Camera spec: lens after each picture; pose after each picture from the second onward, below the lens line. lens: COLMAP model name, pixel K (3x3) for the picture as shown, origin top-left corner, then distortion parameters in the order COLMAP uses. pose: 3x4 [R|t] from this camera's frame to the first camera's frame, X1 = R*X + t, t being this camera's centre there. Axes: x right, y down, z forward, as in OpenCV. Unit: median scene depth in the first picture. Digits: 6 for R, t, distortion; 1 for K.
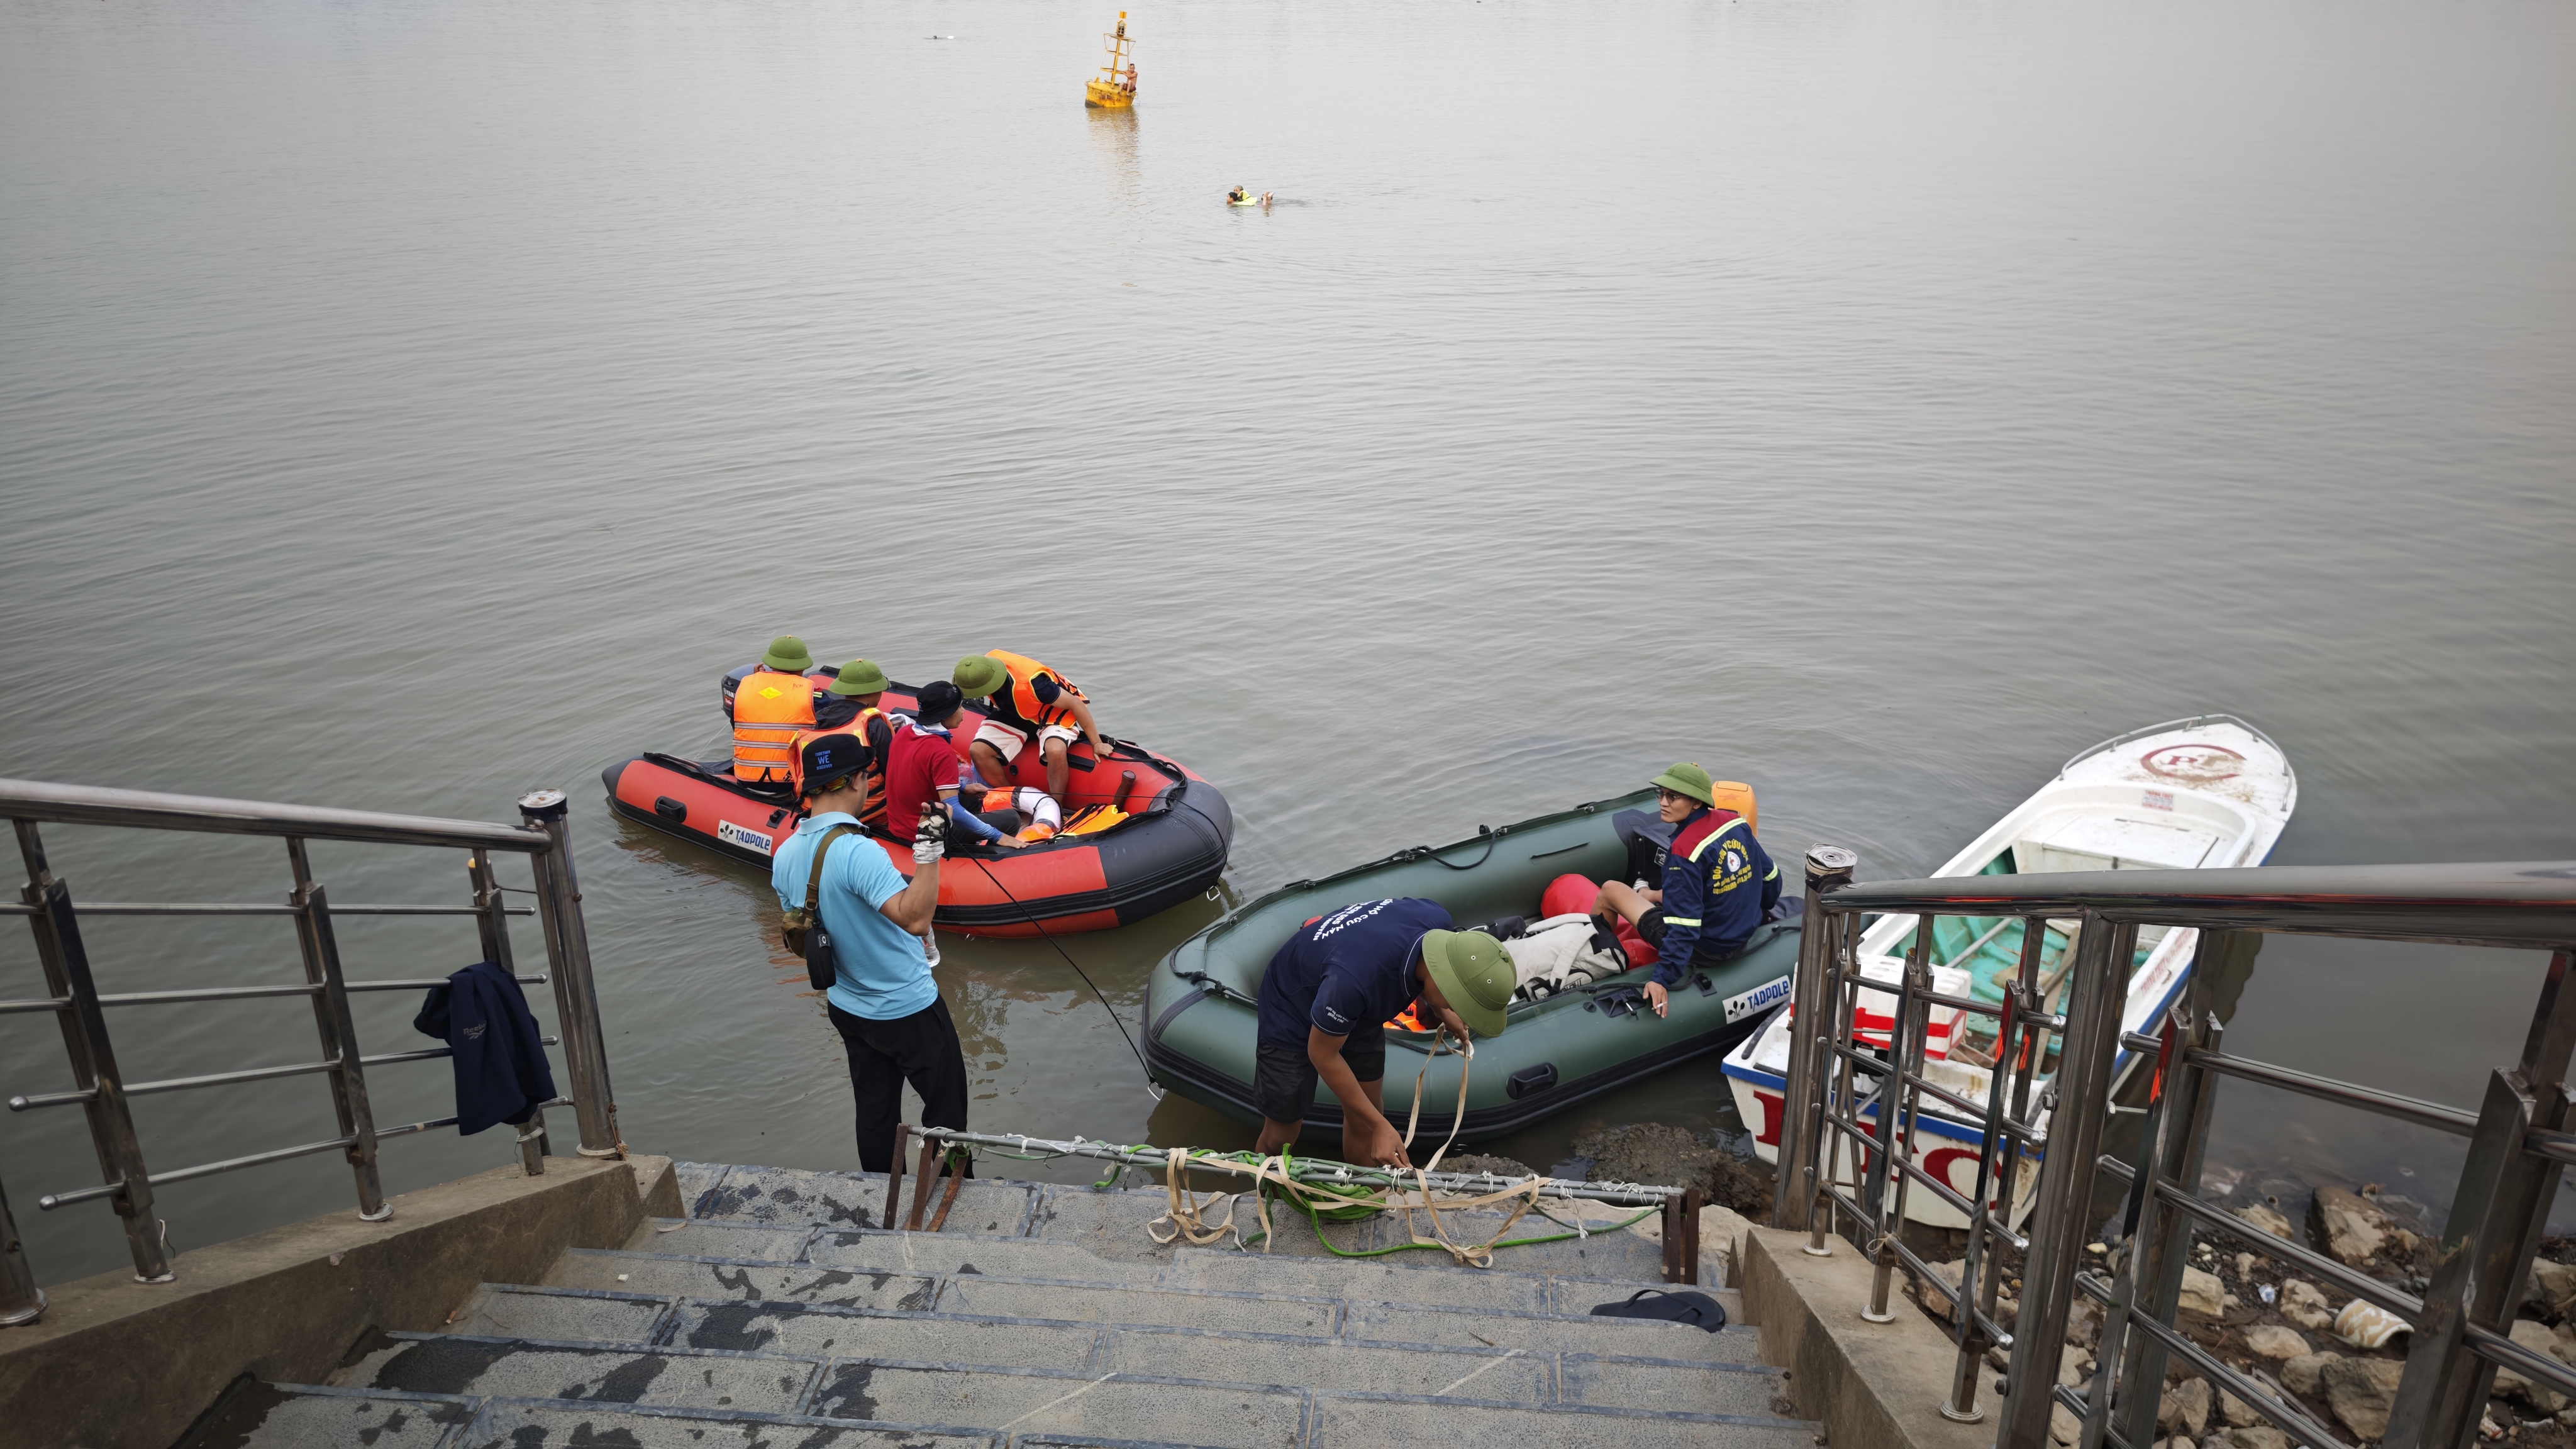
lens RADIAL K [[1758.6, 0, 1292.9], [0, 1758.6, 728.7], [0, 0, 1]] dist [0.005702, -0.019199]
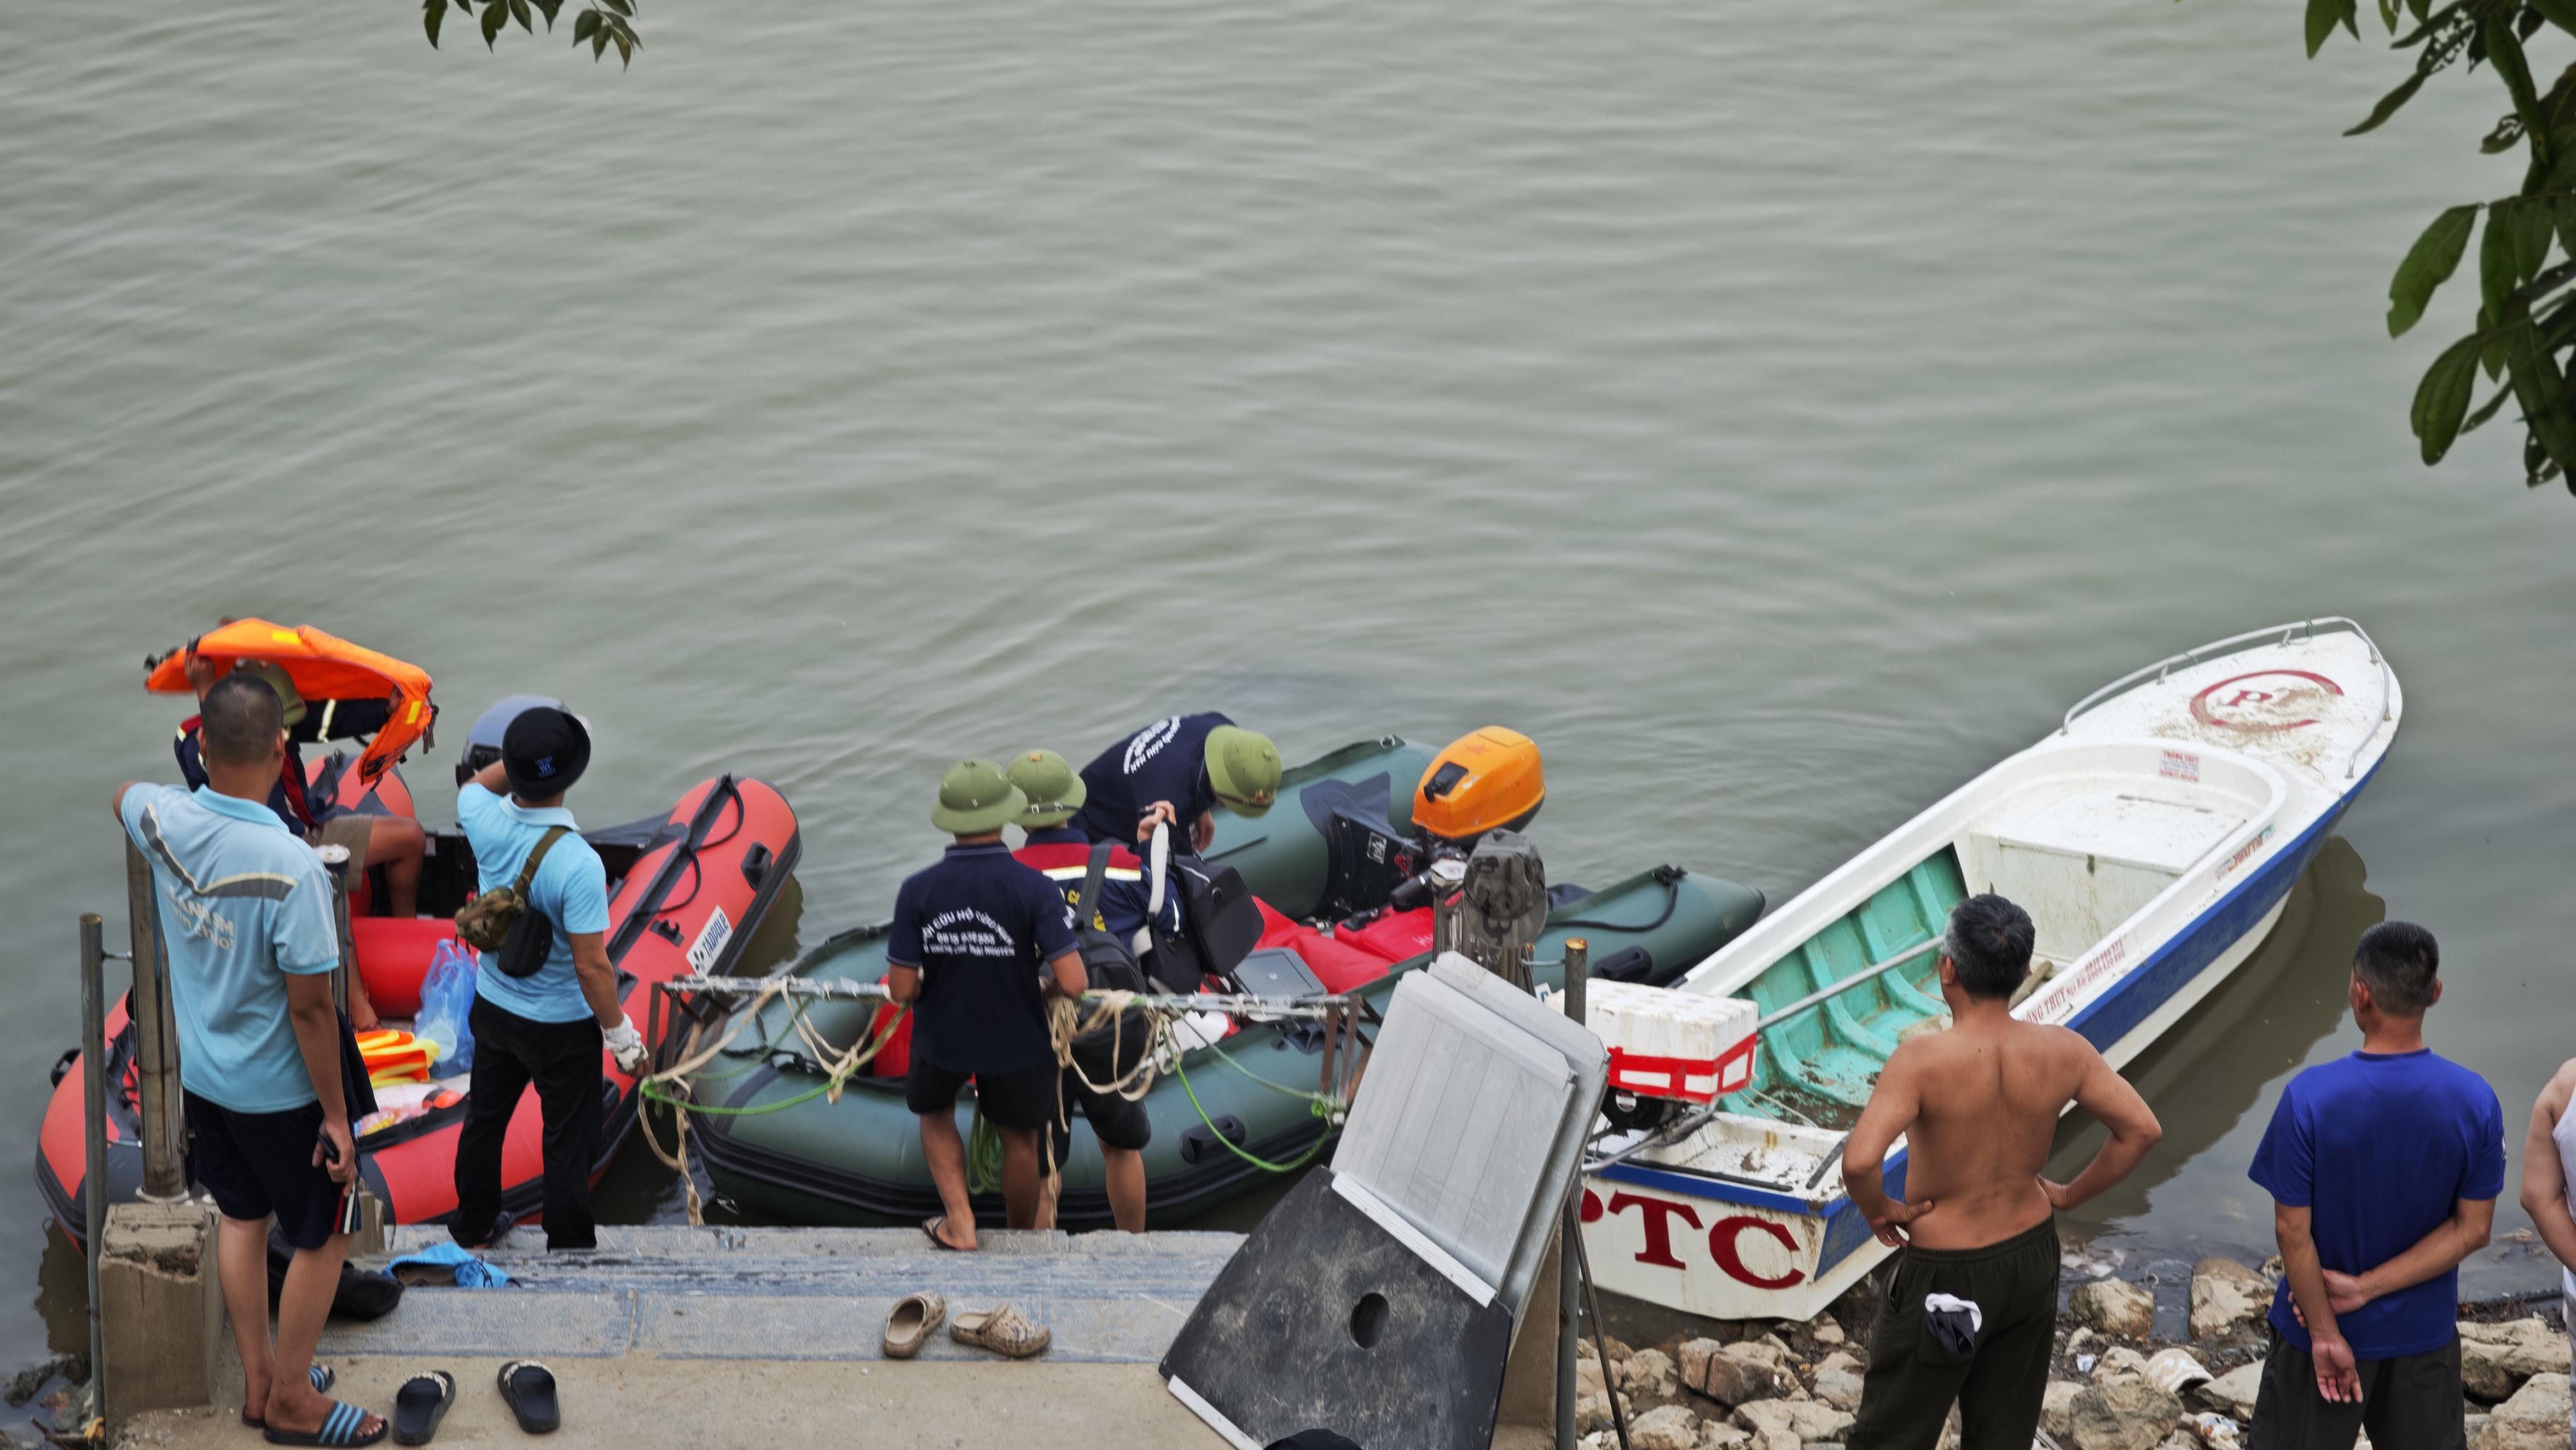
lens RADIAL K [[8078.4, 0, 1287.6], [0, 8078.4, 725.3], [0, 0, 1]] dist [0.028046, 0.000000]
pose [[0.991583, -0.023381, 0.127343, -0.216676], [0.017662, 0.998792, 0.045861, -0.117342], [-0.128261, -0.043225, 0.990798, -1.924724]]
